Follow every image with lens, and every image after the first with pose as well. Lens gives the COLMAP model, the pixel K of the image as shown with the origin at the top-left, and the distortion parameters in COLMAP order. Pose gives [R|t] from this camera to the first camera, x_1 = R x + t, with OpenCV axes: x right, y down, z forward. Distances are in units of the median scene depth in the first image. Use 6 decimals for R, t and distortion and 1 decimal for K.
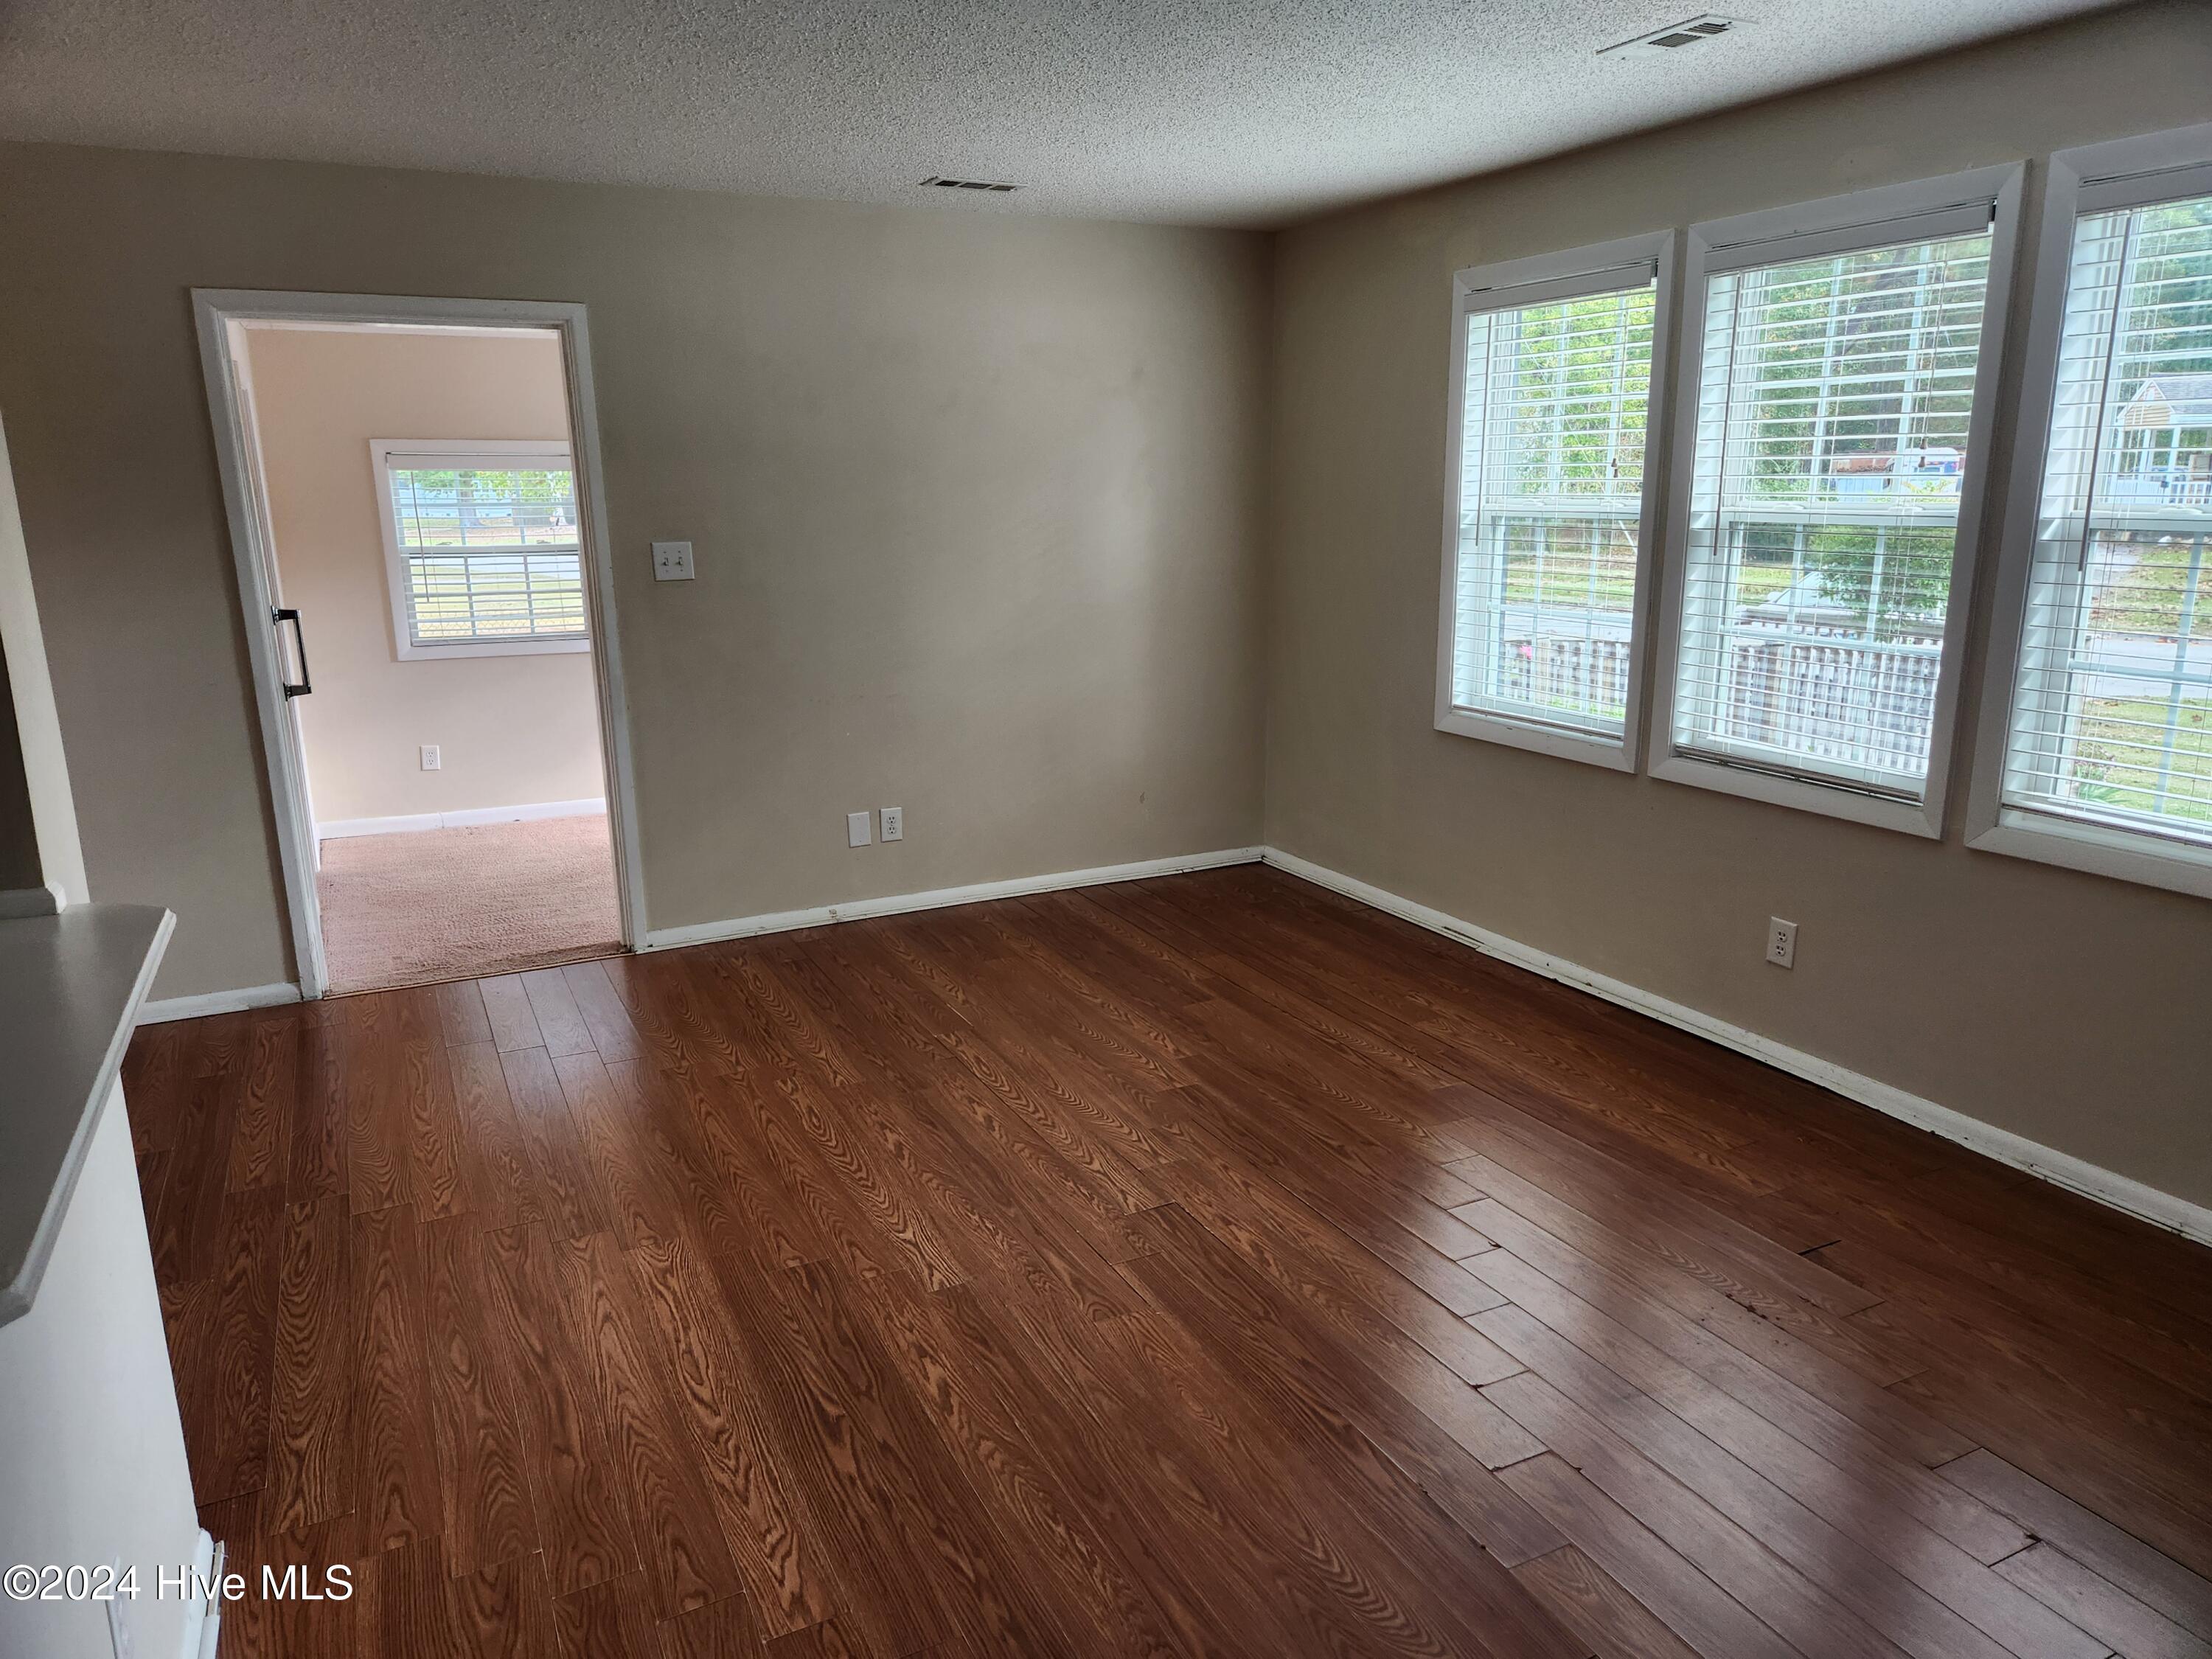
lens RADIAL K [[1486.5, 0, 1109.1], [0, 1486.5, 827.8], [0, 0, 1]] dist [0.029856, -0.010515]
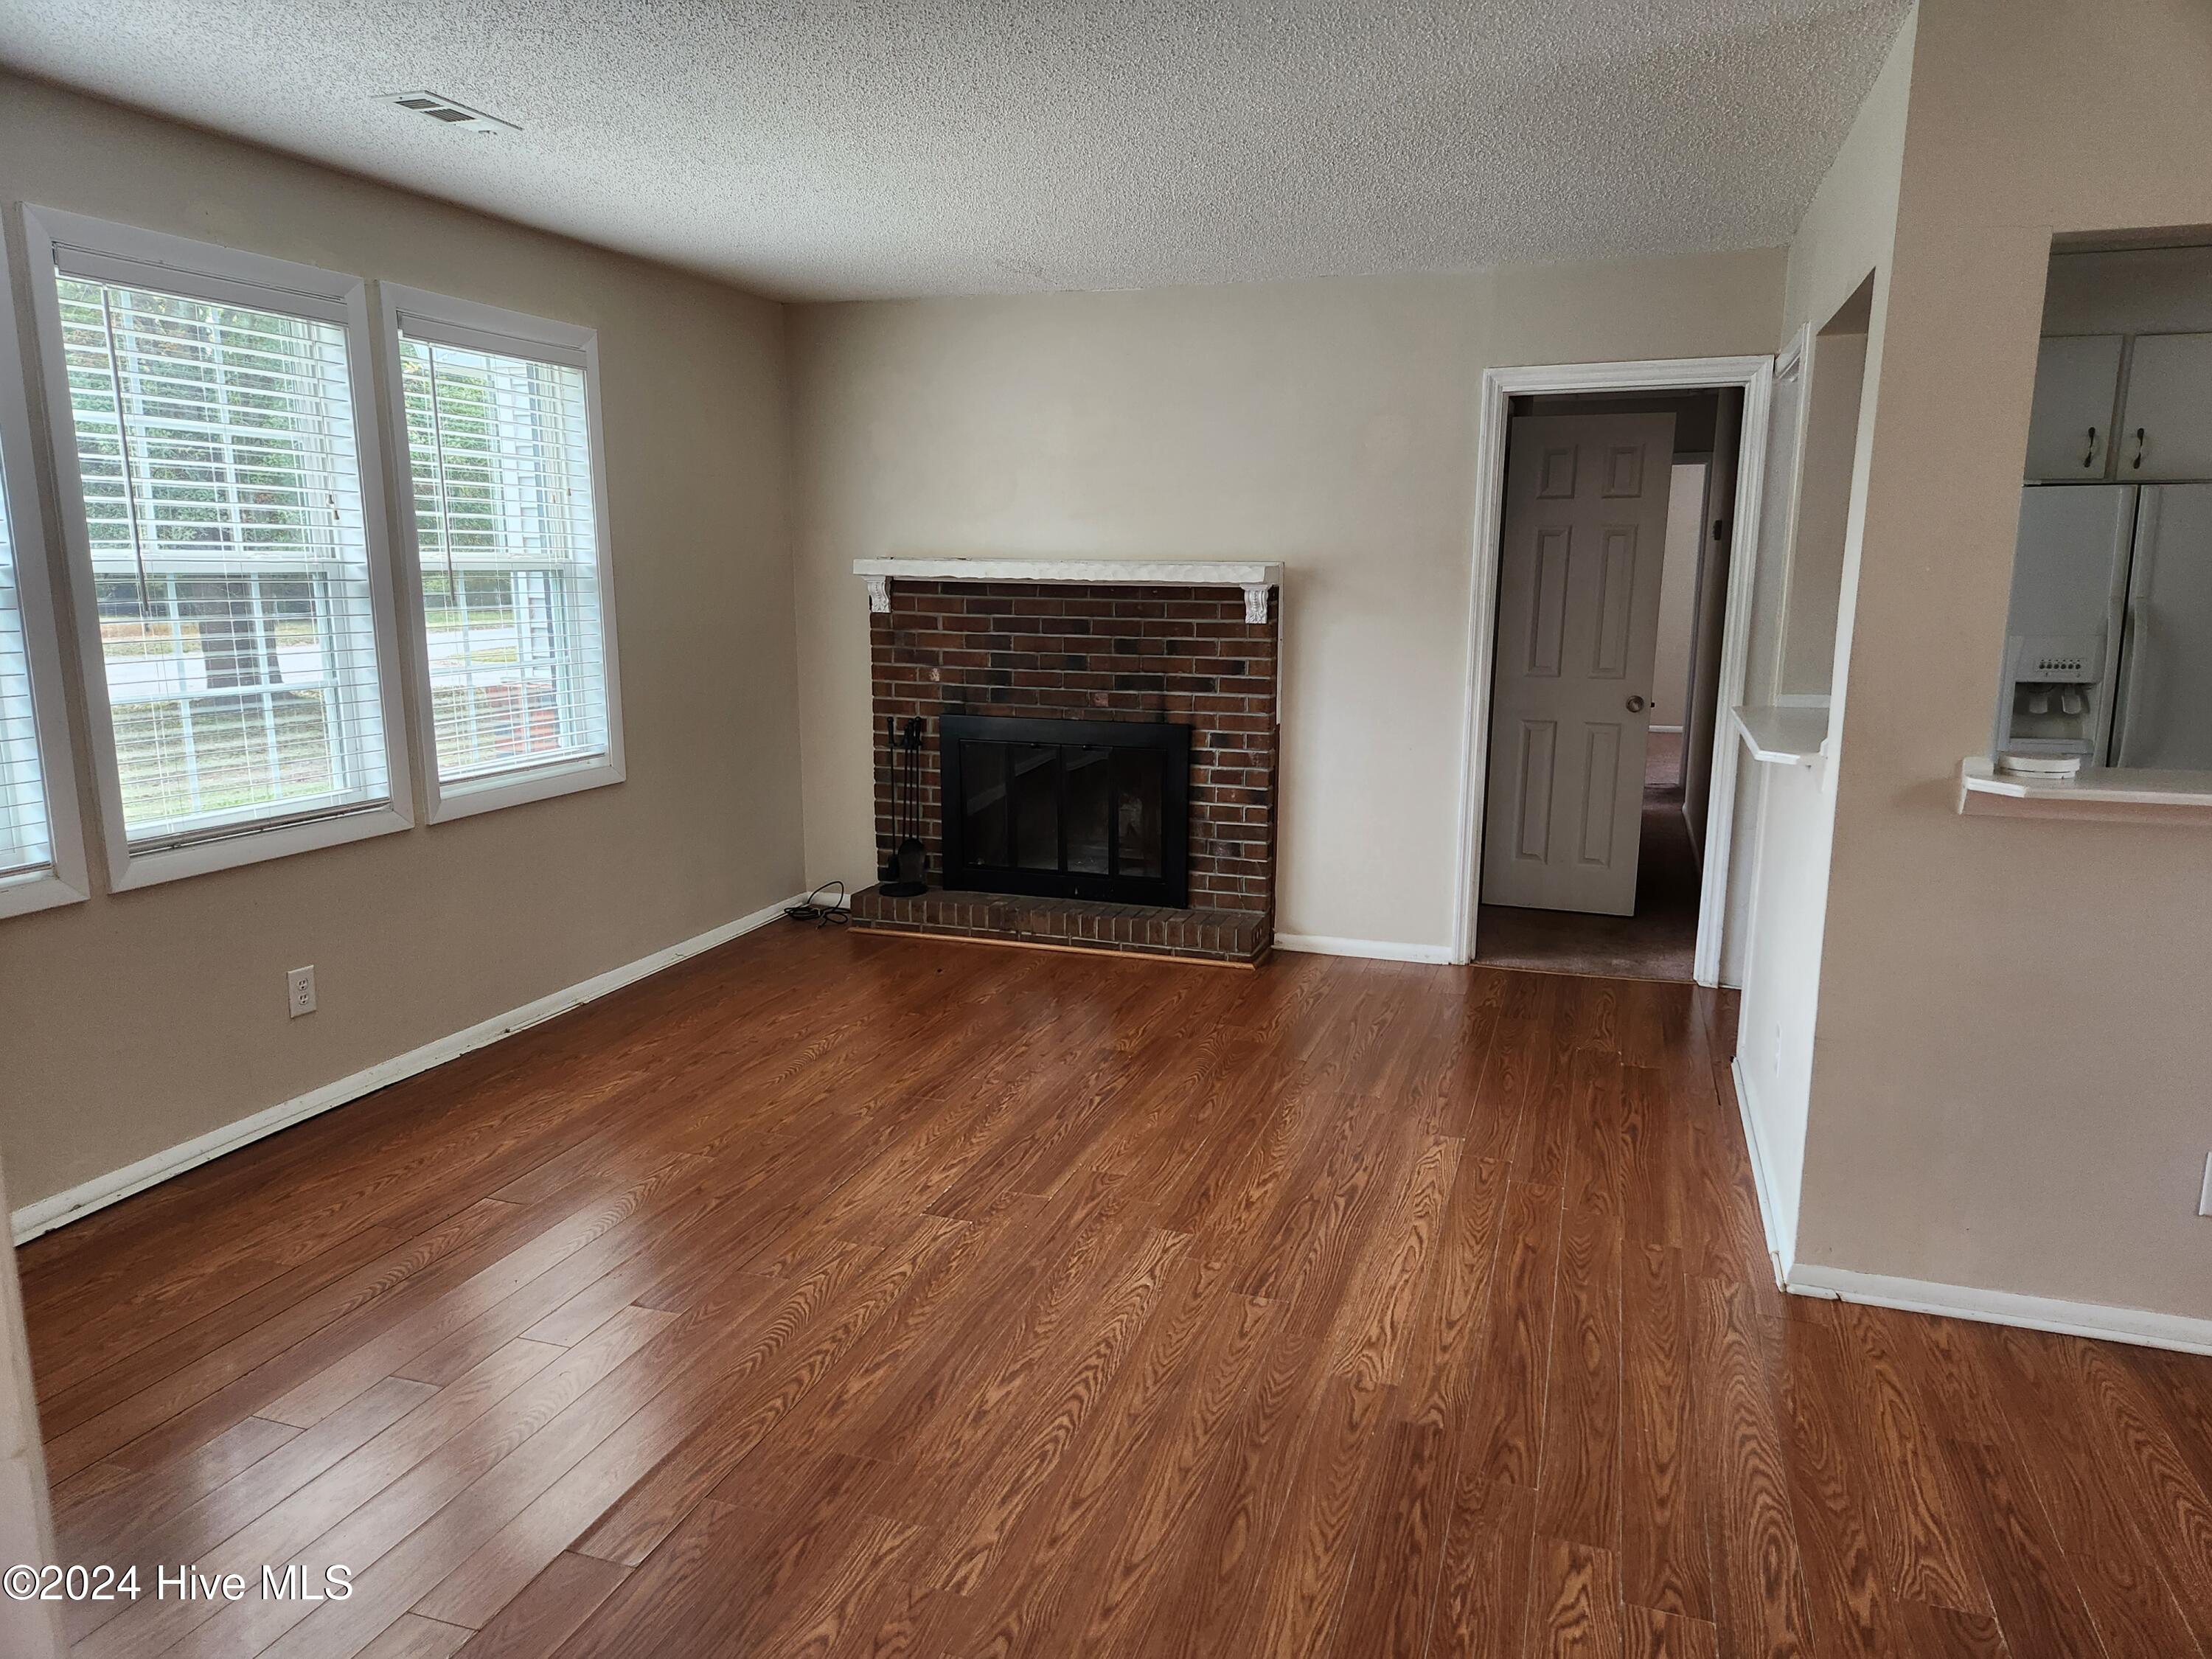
lens RADIAL K [[1486.5, 0, 1100.2], [0, 1486.5, 837.6], [0, 0, 1]] dist [0.029856, -0.010515]
pose [[-0.698690, -0.121653, 0.705006, -0.786772], [0.171749, 0.928098, 0.330359, -0.330348], [-0.694504, 0.351902, -0.627558, 1.572211]]
